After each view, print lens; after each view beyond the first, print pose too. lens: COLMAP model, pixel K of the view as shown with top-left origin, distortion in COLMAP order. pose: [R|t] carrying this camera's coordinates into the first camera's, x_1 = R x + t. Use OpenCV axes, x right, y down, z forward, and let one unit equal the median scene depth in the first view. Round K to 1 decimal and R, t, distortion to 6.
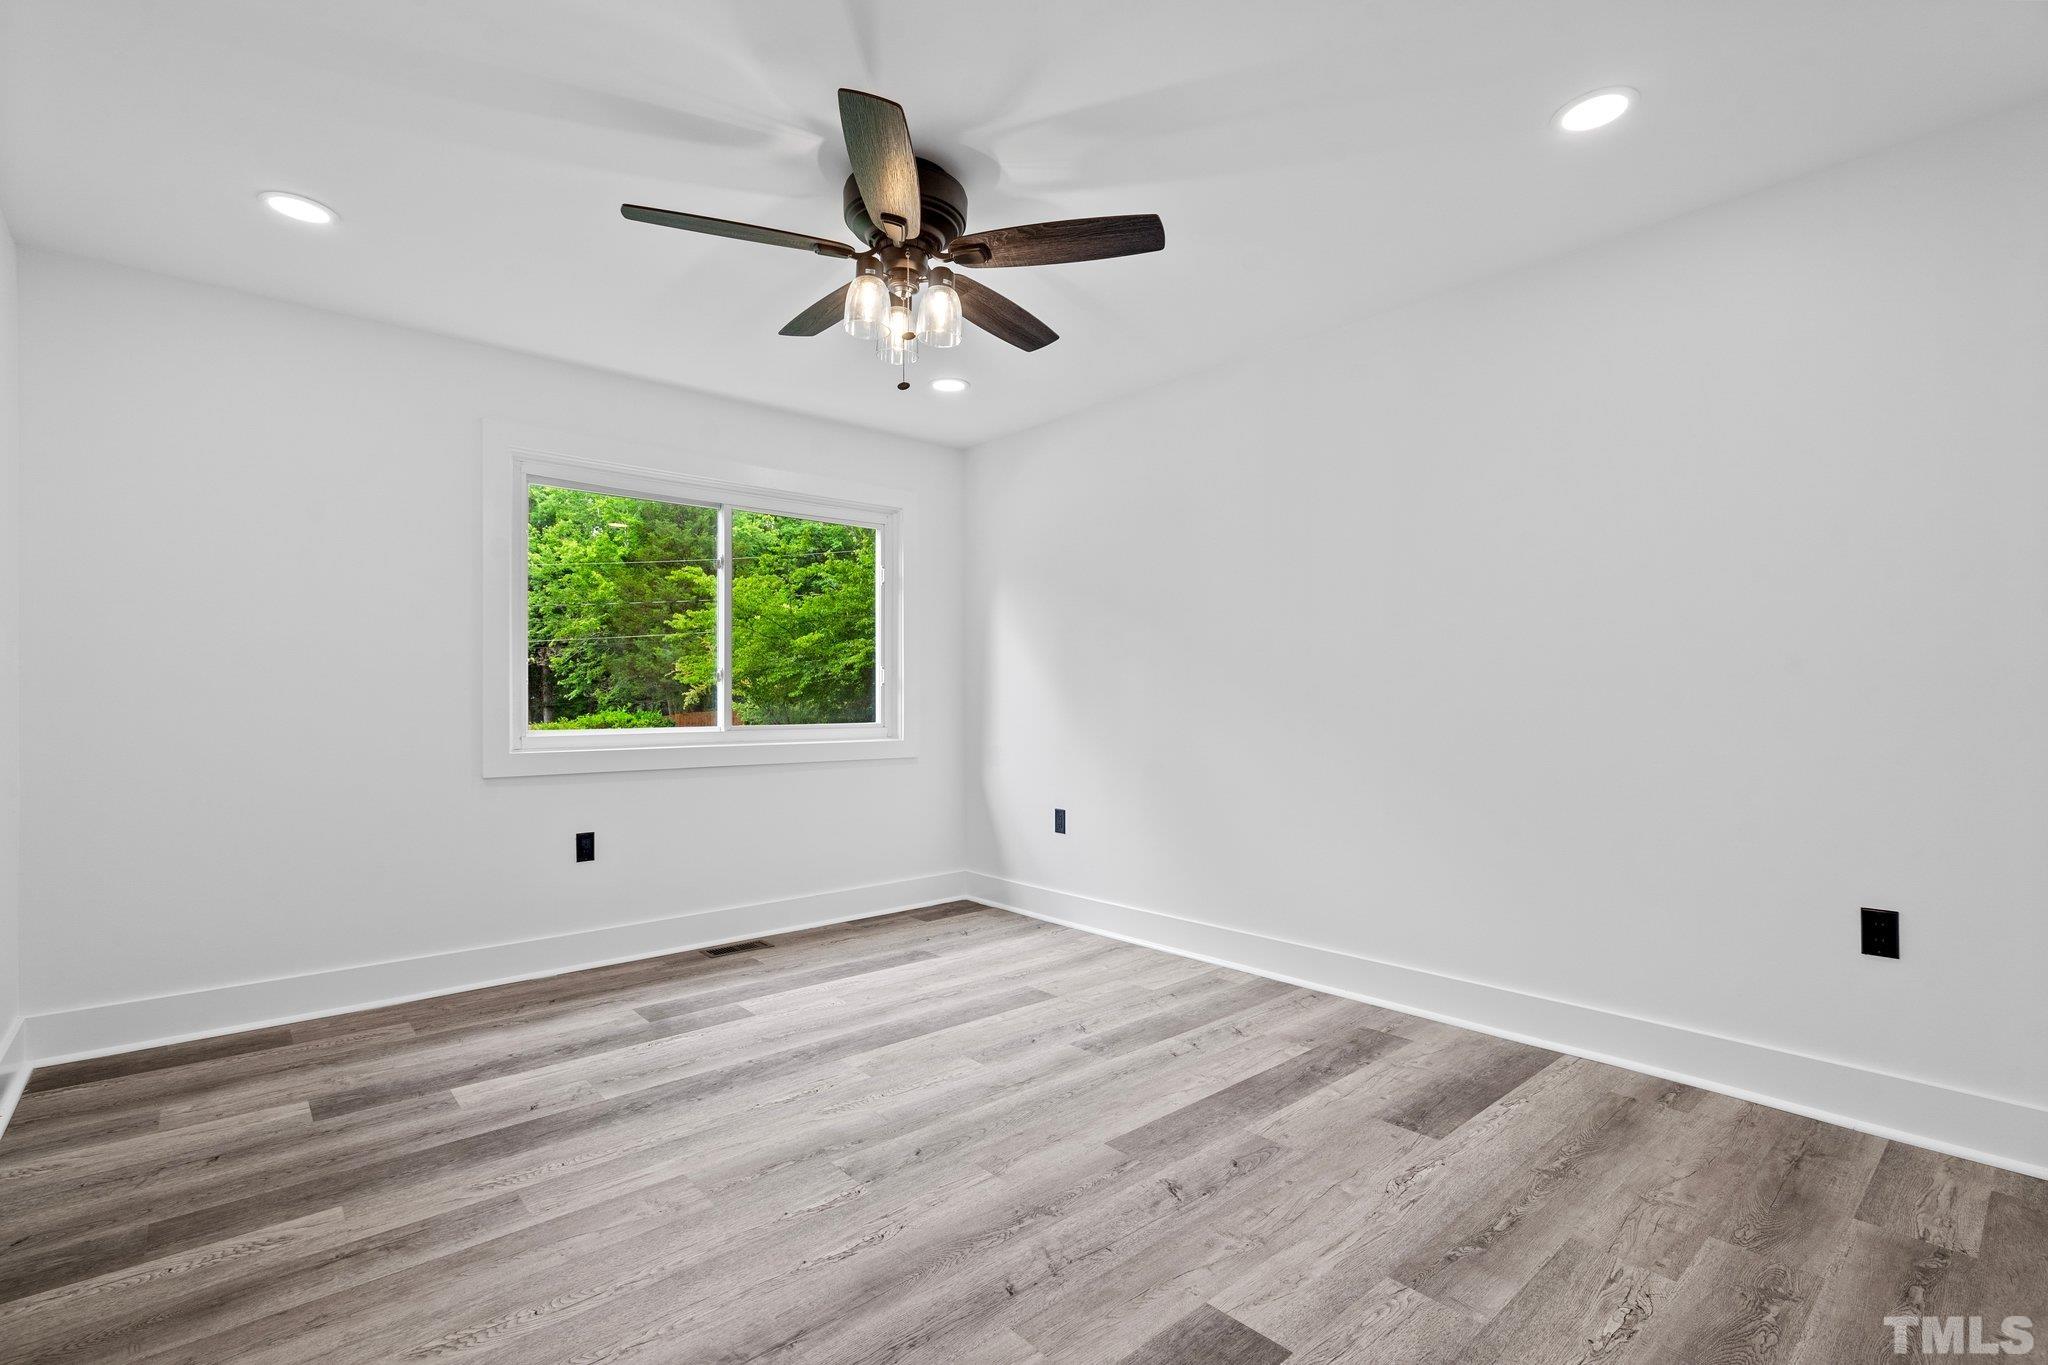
lens RADIAL K [[931.7, 0, 1024.0], [0, 931.7, 682.5], [0, 0, 1]] dist [-0.002804, -0.000103]
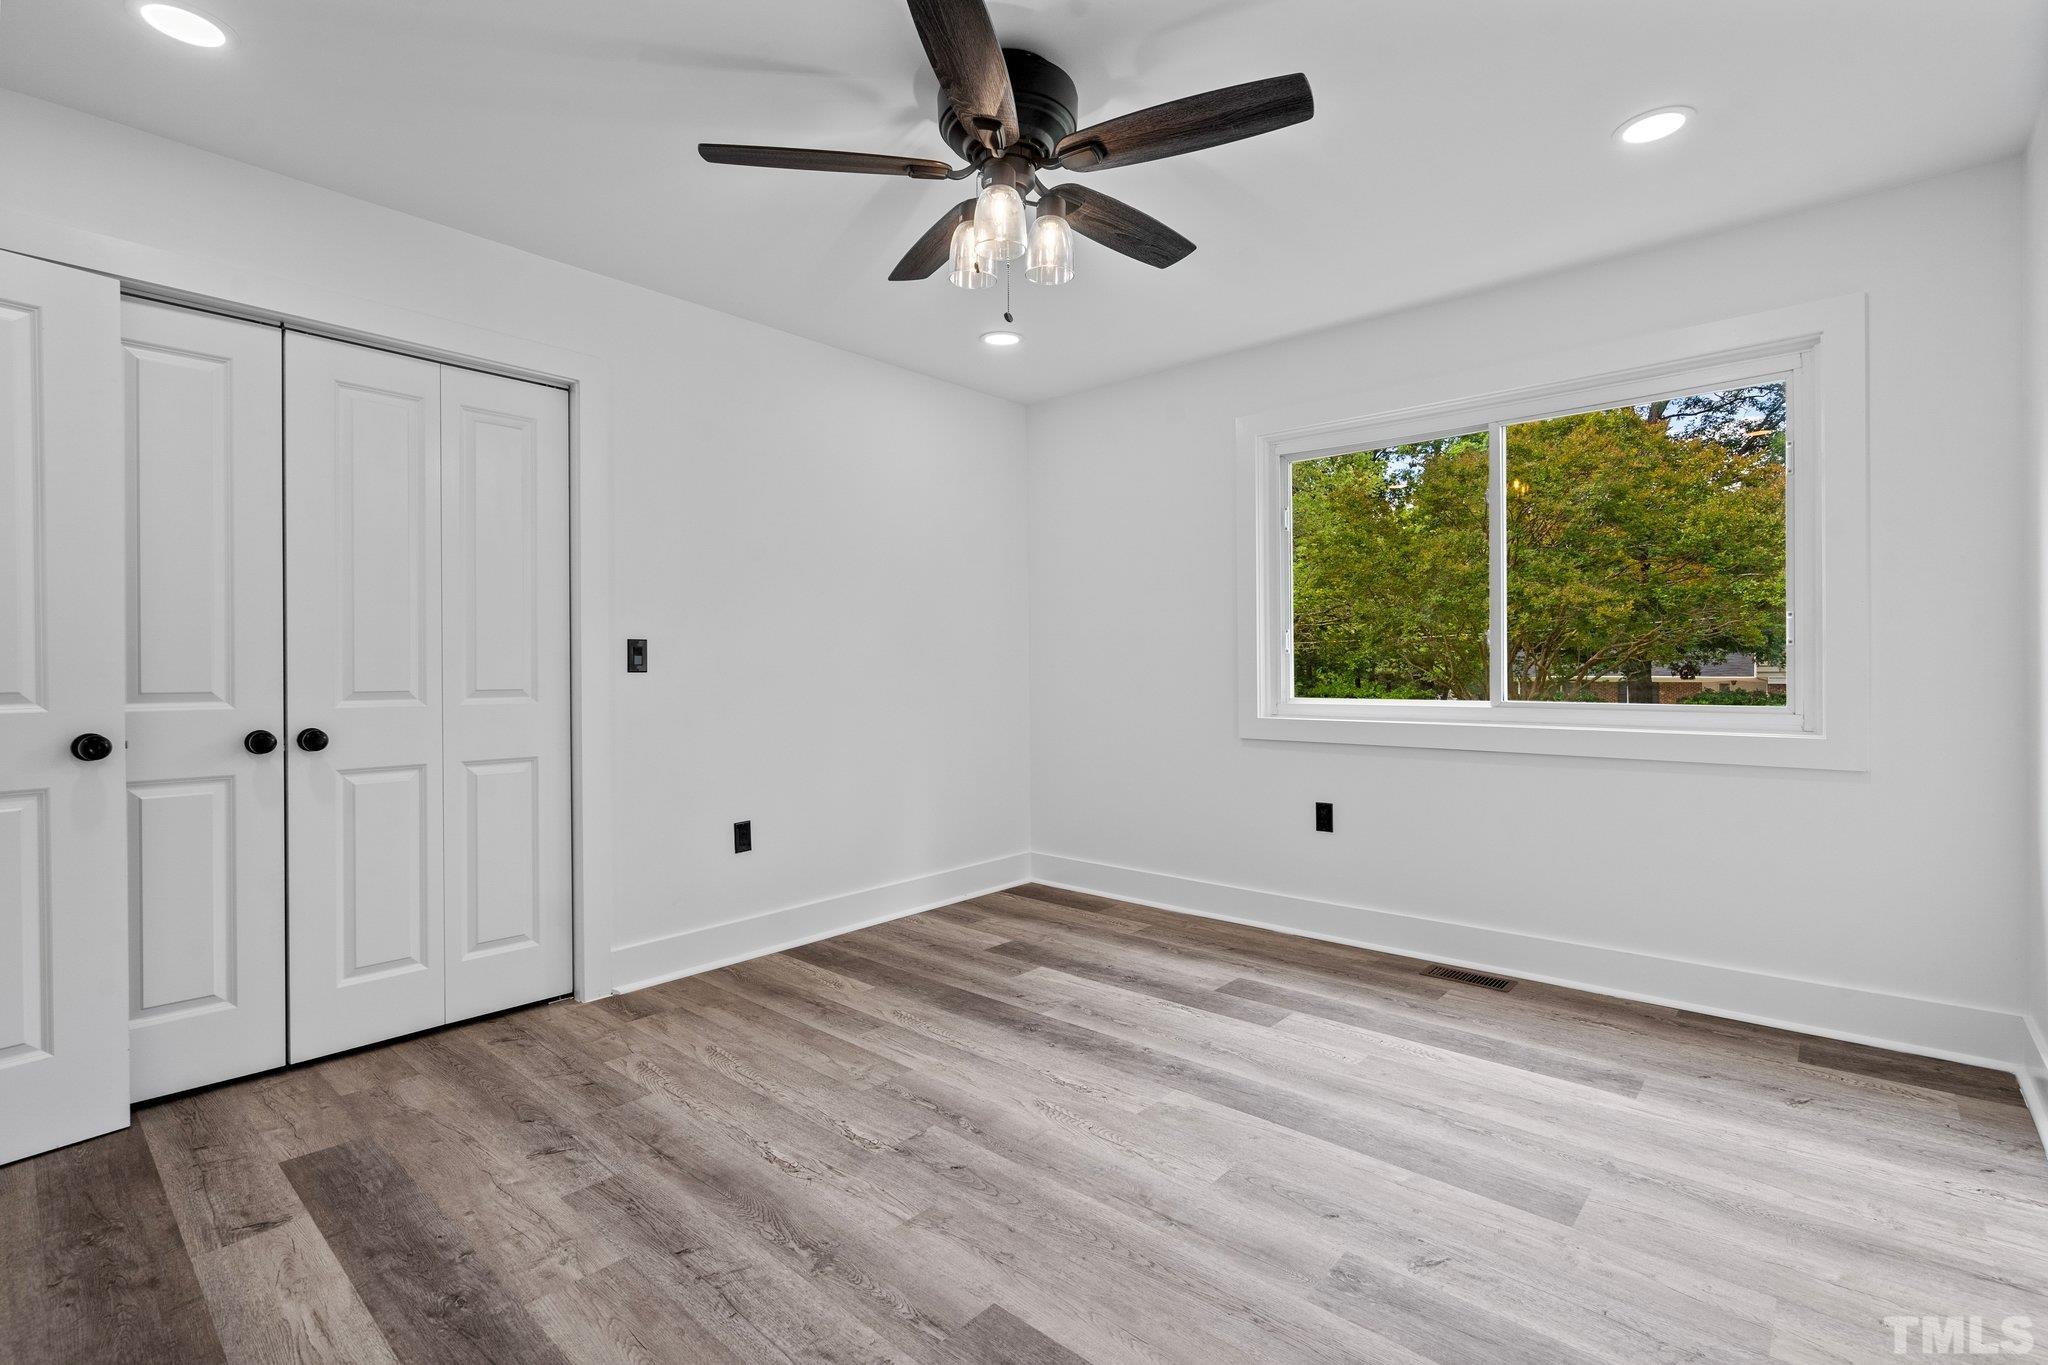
lens RADIAL K [[925.7, 0, 1021.7], [0, 925.7, 671.9], [0, 0, 1]] dist [-0.005614, -0.000173]
pose [[0.129232, 0.005123, -0.991601, 0.614777], [0.022073, 0.999724, 0.008041, 0.009898], [0.991369, -0.022927, 0.129083, 0.743781]]
